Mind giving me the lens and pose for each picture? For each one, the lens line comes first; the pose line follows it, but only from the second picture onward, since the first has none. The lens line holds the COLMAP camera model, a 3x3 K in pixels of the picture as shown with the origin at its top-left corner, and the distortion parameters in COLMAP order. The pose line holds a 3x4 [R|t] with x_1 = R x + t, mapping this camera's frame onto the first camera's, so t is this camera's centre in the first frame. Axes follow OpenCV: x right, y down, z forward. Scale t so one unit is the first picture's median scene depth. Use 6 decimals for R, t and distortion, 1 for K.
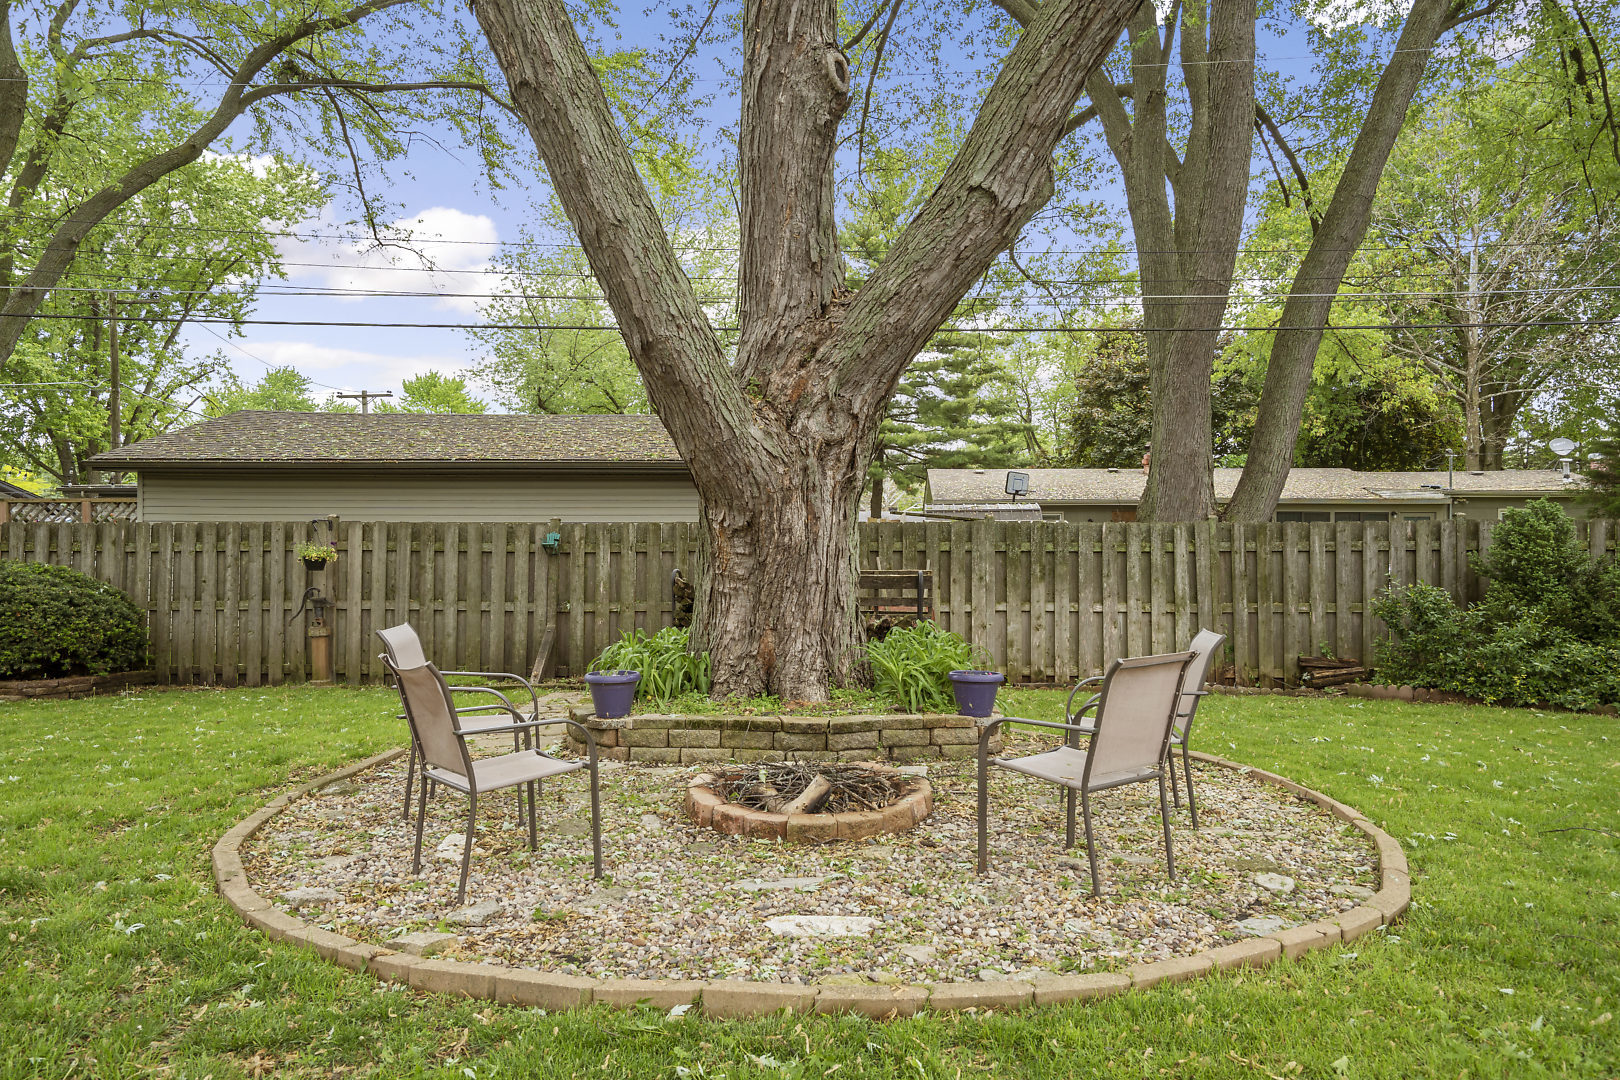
lens RADIAL K [[1118.2, 0, 804.1], [0, 1118.2, 539.9], [0, 0, 1]] dist [0.007860, 0.007744]
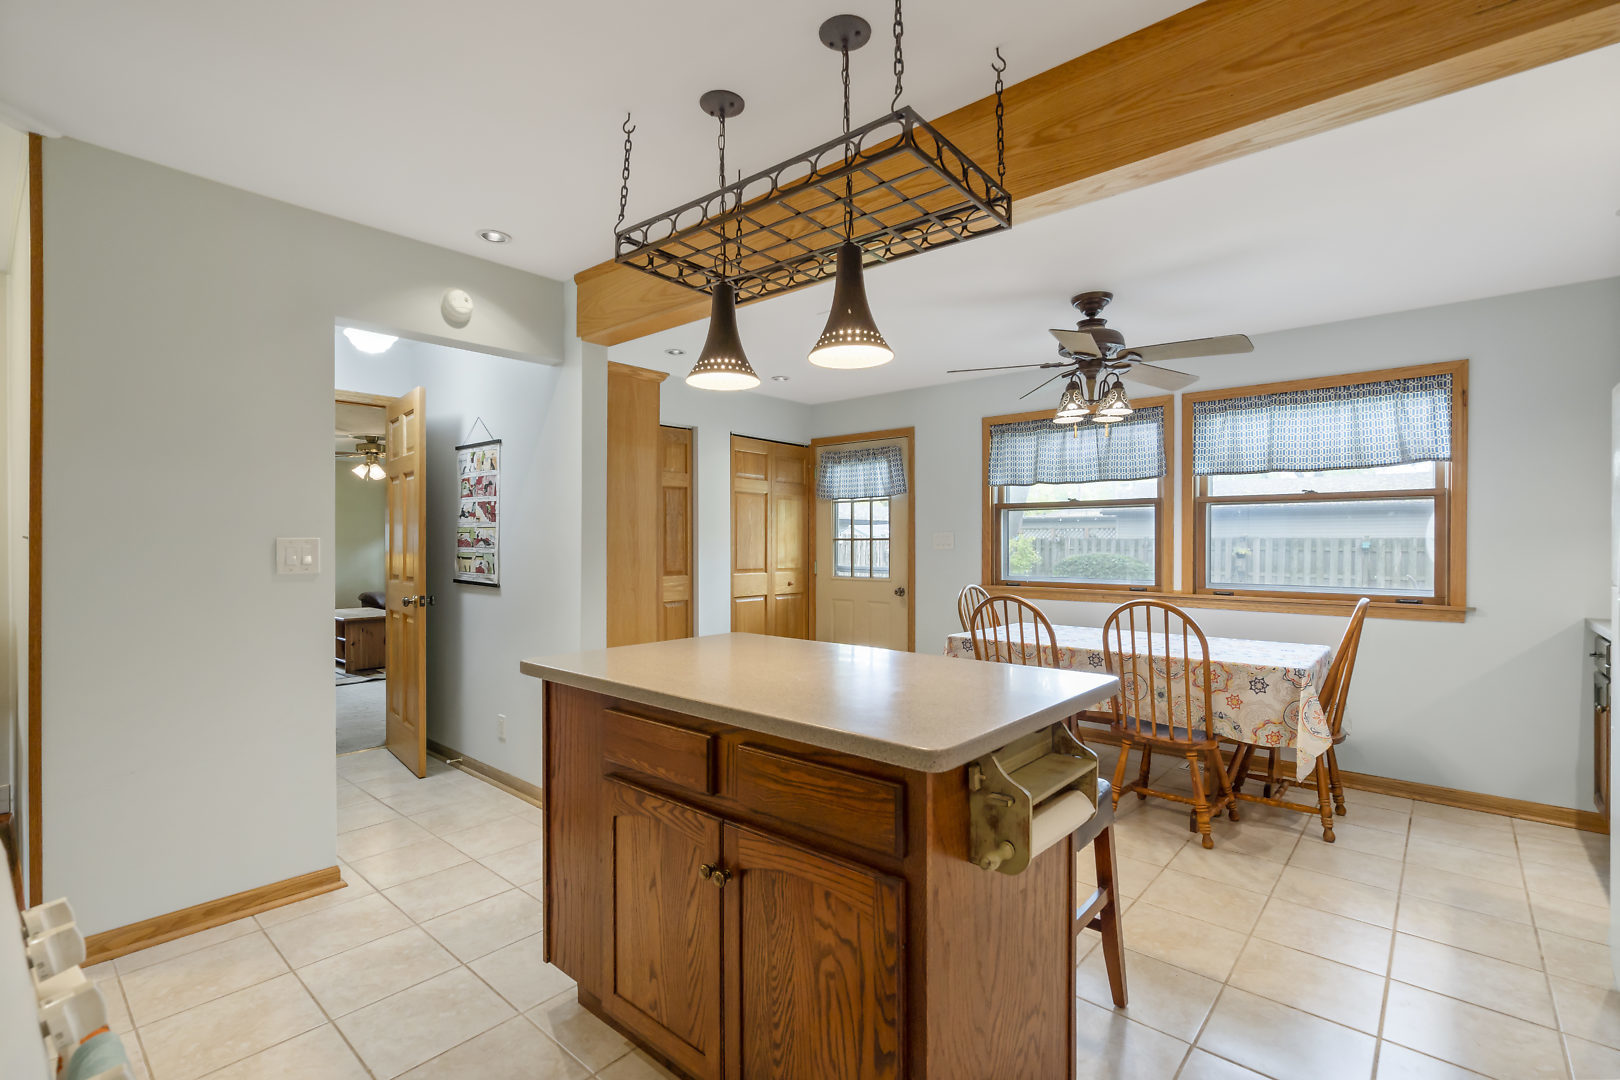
lens RADIAL K [[740.6, 0, 802.0], [0, 740.6, 544.4], [0, 0, 1]] dist [-0.004772, 0.000788]
pose [[0.773450, 0.000963, -0.633857, -0.161788], [0.002008, 0.999990, 0.003969, -0.009878], [0.633854, -0.004342, 0.773440, -0.762396]]
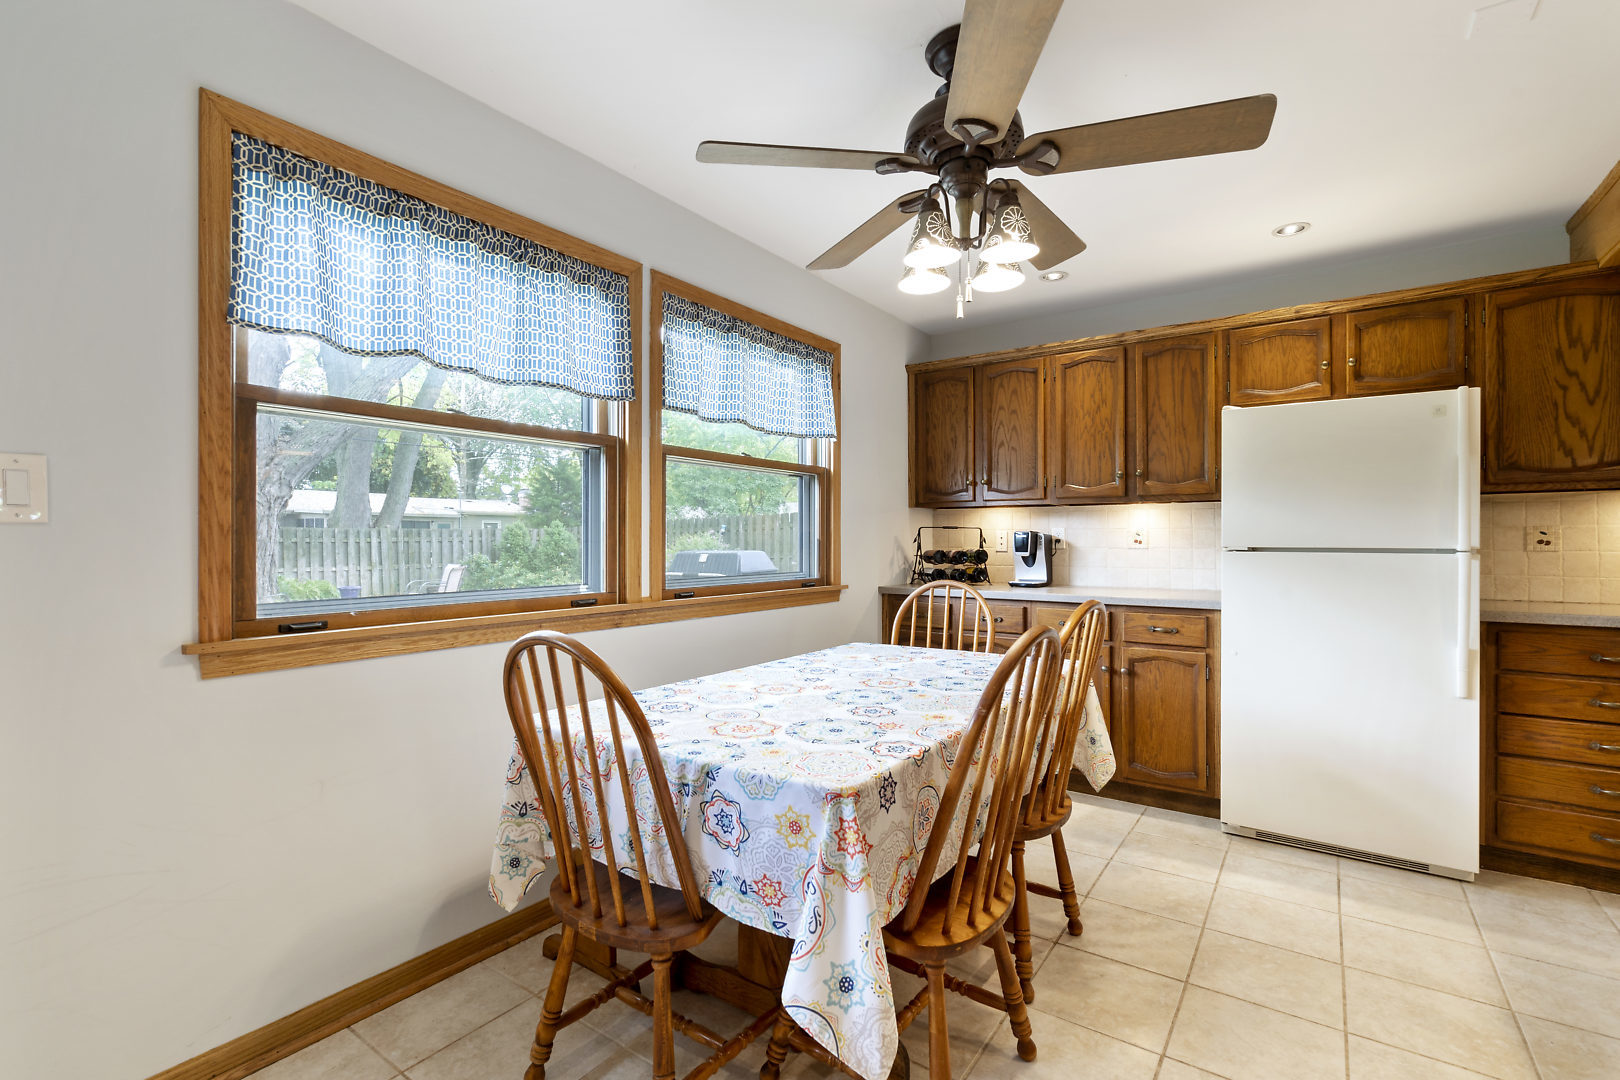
lens RADIAL K [[740.6, 0, 808.0], [0, 740.6, 543.1], [0, 0, 1]] dist [-0.004772, 0.000788]
pose [[0.545068, -0.006022, 0.838370, -0.418523], [-0.002918, 0.999955, 0.009079, -0.002915], [-0.838387, -0.007395, 0.545026, -0.508744]]
